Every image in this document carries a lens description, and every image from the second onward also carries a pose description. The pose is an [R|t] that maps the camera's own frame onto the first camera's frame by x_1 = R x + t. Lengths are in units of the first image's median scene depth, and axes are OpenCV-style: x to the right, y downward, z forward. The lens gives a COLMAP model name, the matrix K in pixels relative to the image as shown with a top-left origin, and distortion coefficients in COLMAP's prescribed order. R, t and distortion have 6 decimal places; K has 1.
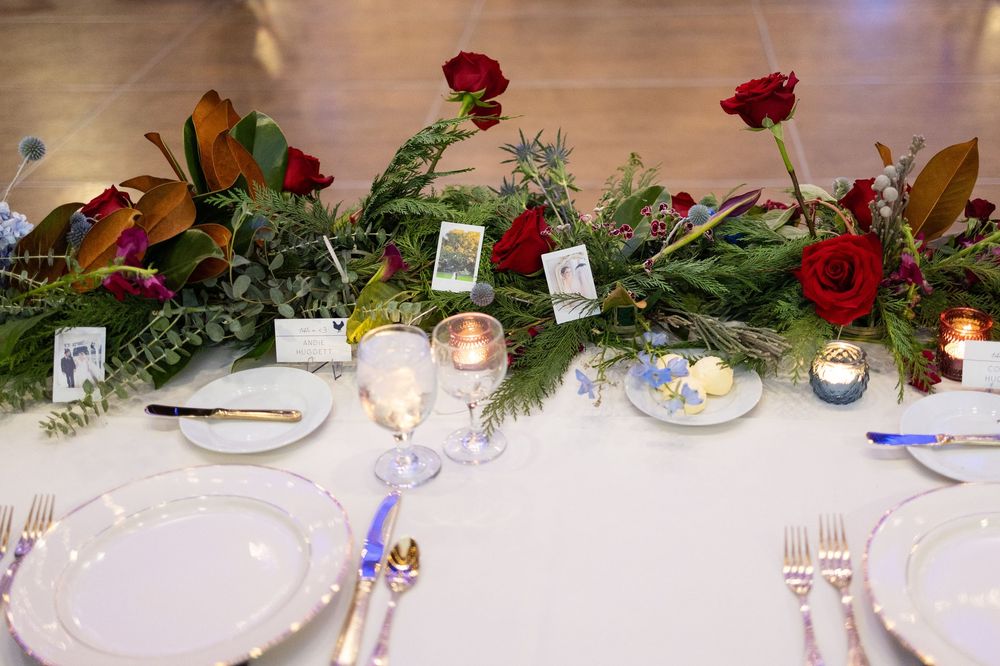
lens RADIAL K [[967.9, 0, 501.2], [0, 967.9, 331.0], [0, 0, 1]] dist [-0.034549, 0.000000]
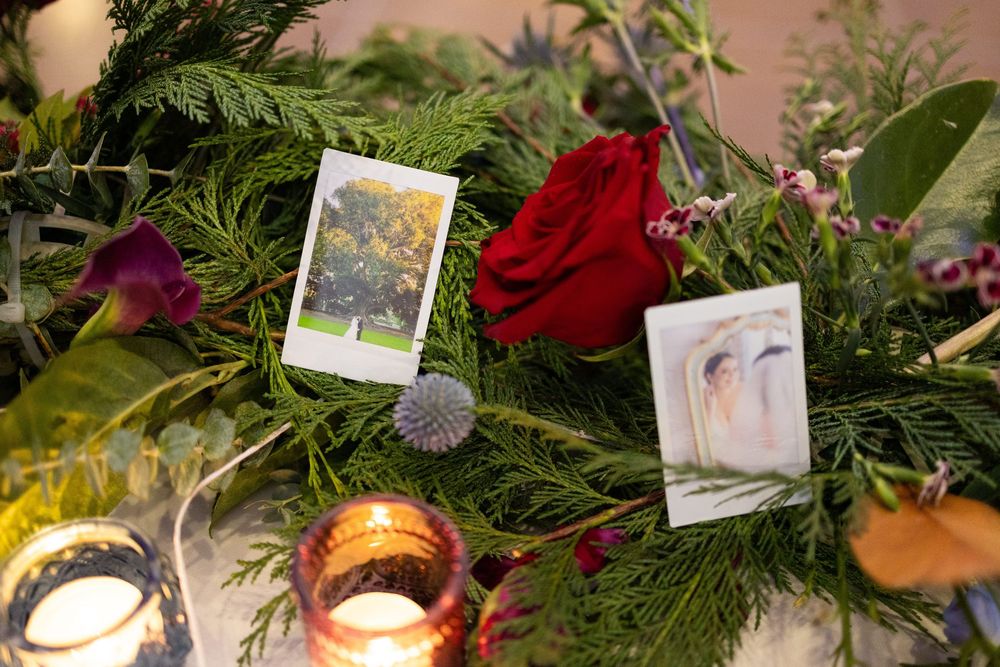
lens RADIAL K [[967.9, 0, 496.8], [0, 967.9, 336.6], [0, 0, 1]] dist [-0.034549, 0.000000]
pose [[0.997119, 0.071654, 0.024895, -0.009232], [-0.074874, 0.982334, 0.171502, -0.112037], [-0.012166, -0.172872, 0.984869, 0.684881]]
